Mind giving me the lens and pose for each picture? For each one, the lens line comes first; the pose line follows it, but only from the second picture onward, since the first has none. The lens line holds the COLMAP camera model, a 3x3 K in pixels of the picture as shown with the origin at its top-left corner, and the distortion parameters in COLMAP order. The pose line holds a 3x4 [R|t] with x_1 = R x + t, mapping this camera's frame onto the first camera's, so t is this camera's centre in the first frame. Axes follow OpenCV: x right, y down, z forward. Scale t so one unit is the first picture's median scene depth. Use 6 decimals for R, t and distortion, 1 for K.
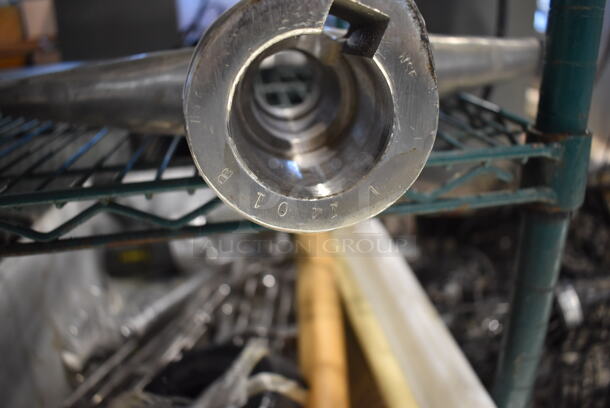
lens RADIAL K [[470.8, 0, 300.4], [0, 470.8, 205.0], [0, 0, 1]] dist [-0.154187, 0.082880]
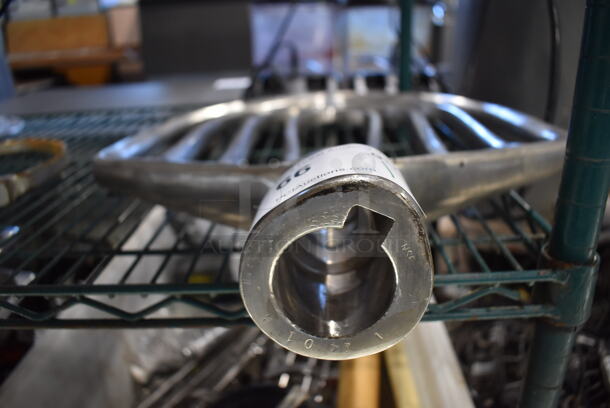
lens RADIAL K [[478.1, 0, 305.0], [0, 478.1, 204.0], [0, 0, 1]] dist [-0.155621, 0.107814]
pose [[0.988839, 0.066891, -0.133130, 0.068692], [-0.066506, 0.997759, 0.007341, -0.259606], [0.133323, 0.001595, 0.991071, -0.218310]]
